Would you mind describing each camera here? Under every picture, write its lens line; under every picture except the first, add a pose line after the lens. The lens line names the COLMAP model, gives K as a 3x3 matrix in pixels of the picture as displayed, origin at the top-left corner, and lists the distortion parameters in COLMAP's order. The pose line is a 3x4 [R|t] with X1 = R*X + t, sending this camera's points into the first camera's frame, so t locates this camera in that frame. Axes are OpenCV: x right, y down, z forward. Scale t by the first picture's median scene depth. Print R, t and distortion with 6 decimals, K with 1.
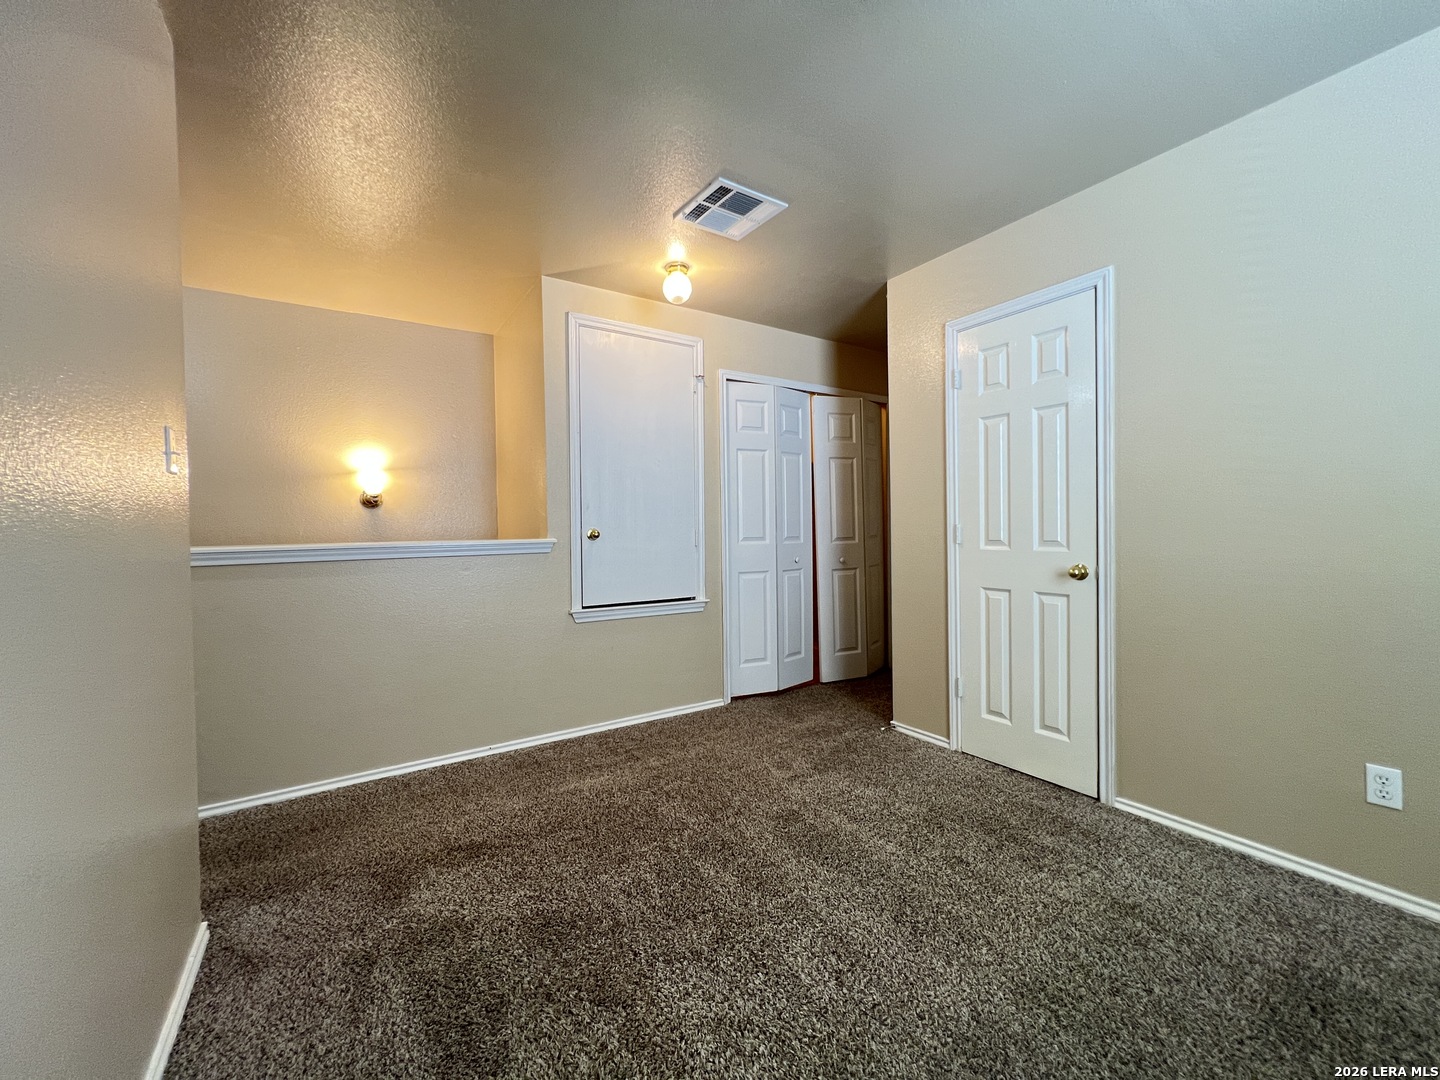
lens RADIAL K [[577.1, 0, 727.4], [0, 577.1, 539.1], [0, 0, 1]] dist [-0.001235, -0.000564]
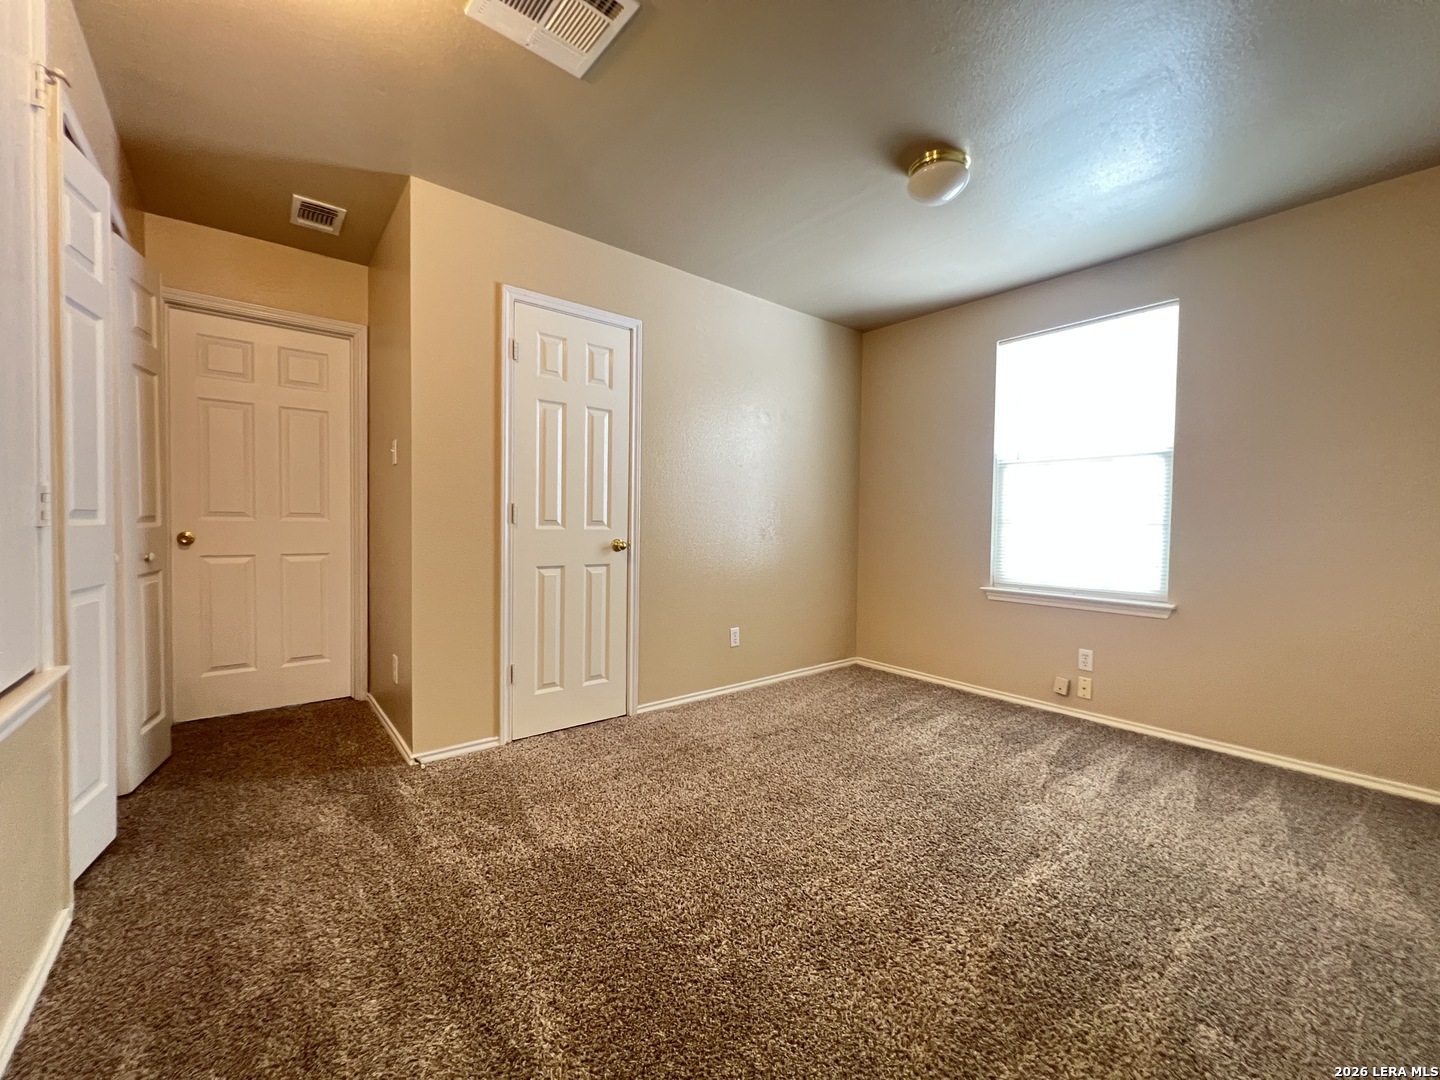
lens RADIAL K [[577.1, 0, 723.6], [0, 577.1, 535.5], [0, 0, 1]] dist [-0.001235, -0.000564]
pose [[-0.099383, -0.012463, 0.994971, -0.617081], [0.003630, 0.999910, 0.012887, 0.017848], [-0.995043, 0.004892, -0.099329, 0.796382]]
